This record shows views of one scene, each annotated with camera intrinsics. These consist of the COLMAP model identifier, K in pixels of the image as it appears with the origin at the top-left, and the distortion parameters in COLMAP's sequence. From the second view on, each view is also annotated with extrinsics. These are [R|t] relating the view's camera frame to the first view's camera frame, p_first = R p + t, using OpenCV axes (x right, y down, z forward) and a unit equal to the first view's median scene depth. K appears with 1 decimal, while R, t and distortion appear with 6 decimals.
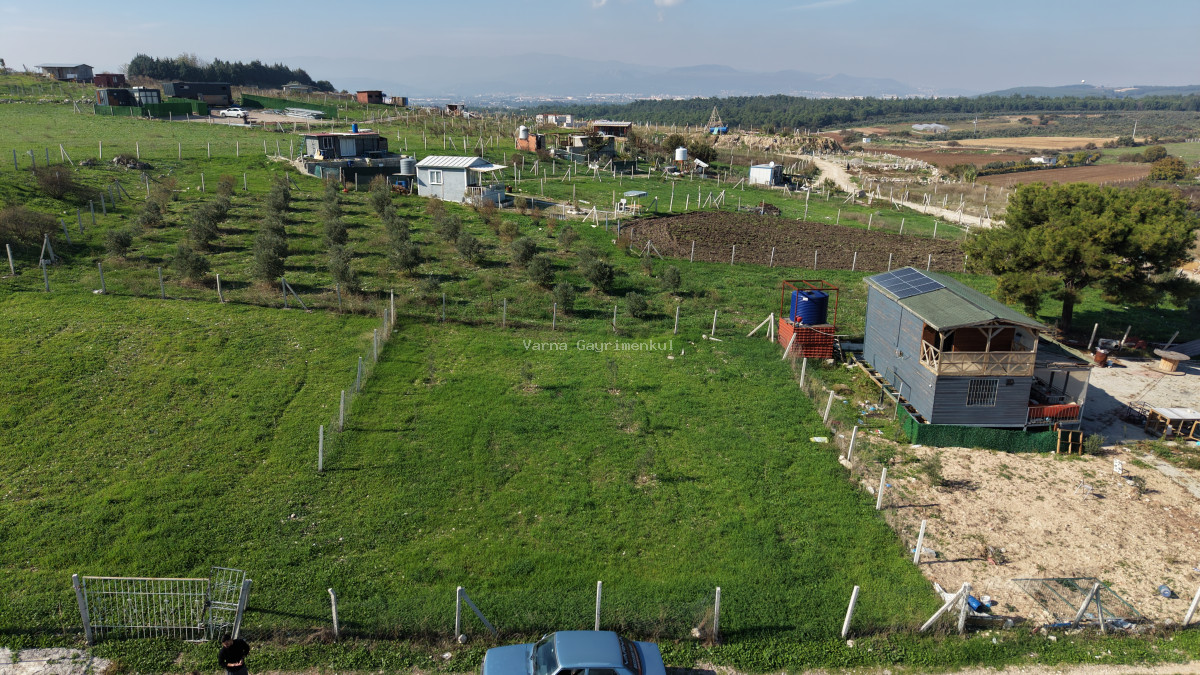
lens RADIAL K [[797.3, 0, 602.4], [0, 797.3, 337.6], [0, 0, 1]] dist [0.038309, -0.038753]
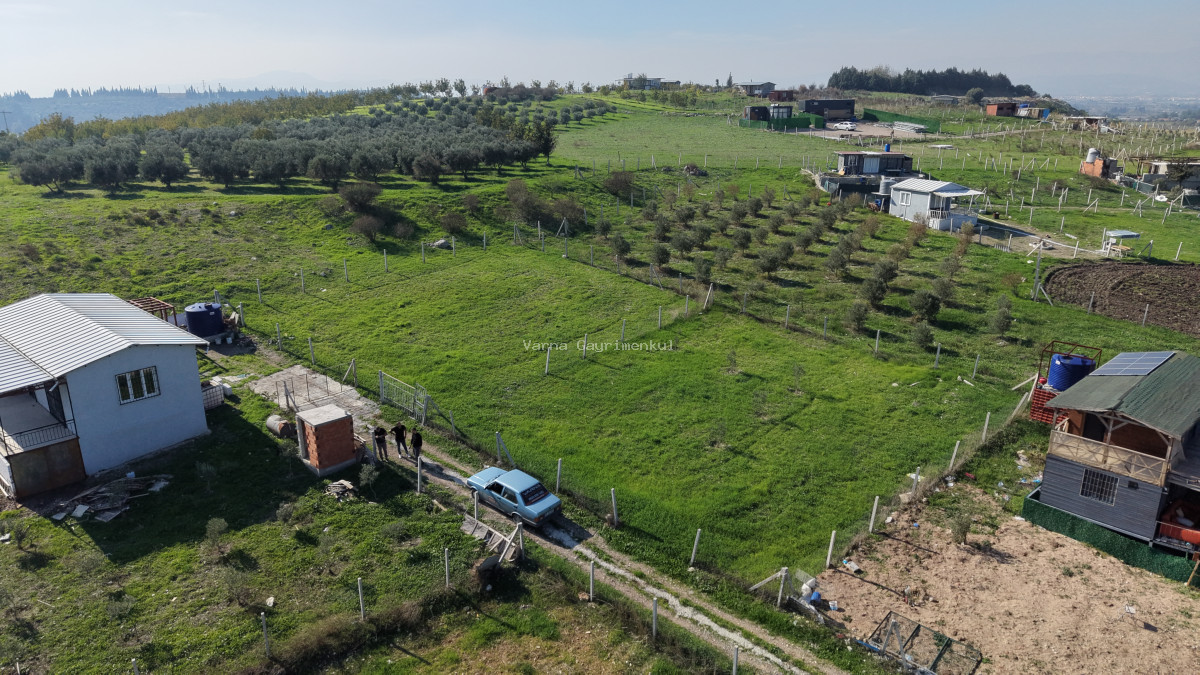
lens RADIAL K [[793.5, 0, 598.8], [0, 793.5, 365.5], [0, 0, 1]] dist [0.006977, 0.001797]
pose [[0.673843, 0.231194, -0.701773, 0.497149], [-0.207524, 0.970774, 0.120549, -0.041085], [0.709133, 0.064403, 0.702127, -0.041180]]
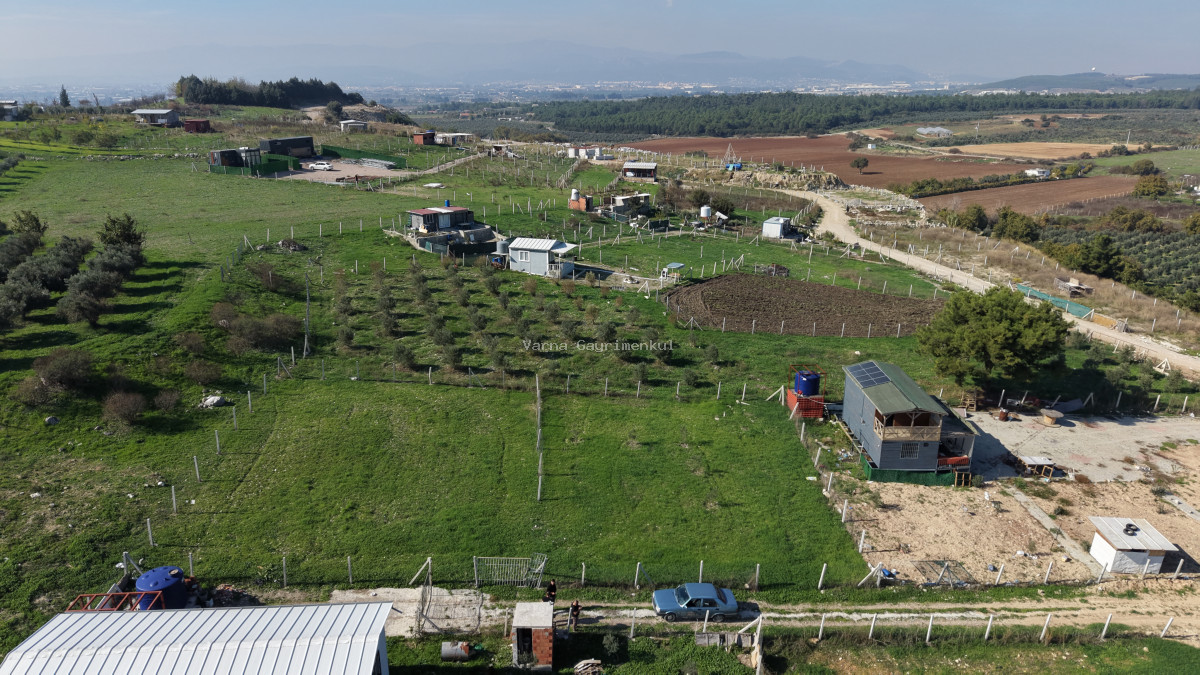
lens RADIAL K [[797.3, 0, 602.4], [0, 797.3, 337.6], [0, 0, 1]] dist [0.038309, -0.038753]
pose [[0.999957, -0.000122, -0.009310, -0.107394], [0.000267, 0.999878, 0.015613, -0.137805], [0.009307, -0.015615, 0.999835, -0.479526]]
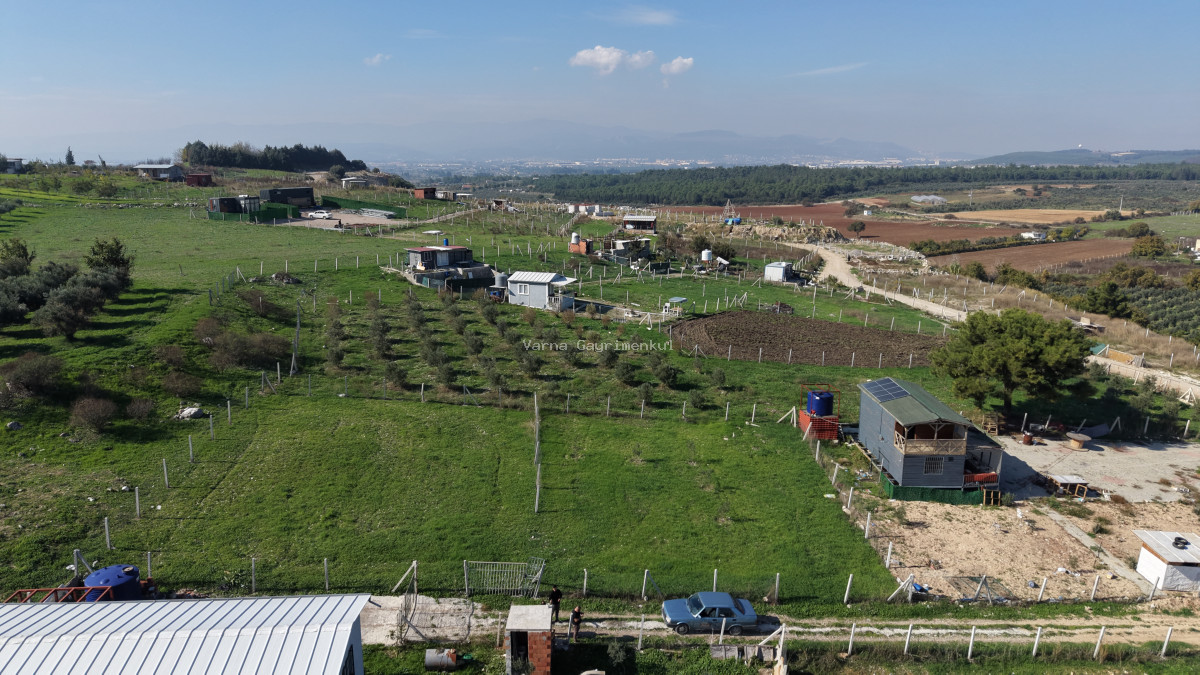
lens RADIAL K [[797.3, 0, 602.4], [0, 797.3, 337.6], [0, 0, 1]] dist [0.038309, -0.038753]
pose [[0.999970, -0.000548, -0.007687, -0.113344], [-0.000019, 0.997294, -0.073511, -0.046514], [0.007707, 0.073509, 0.997265, -0.413963]]
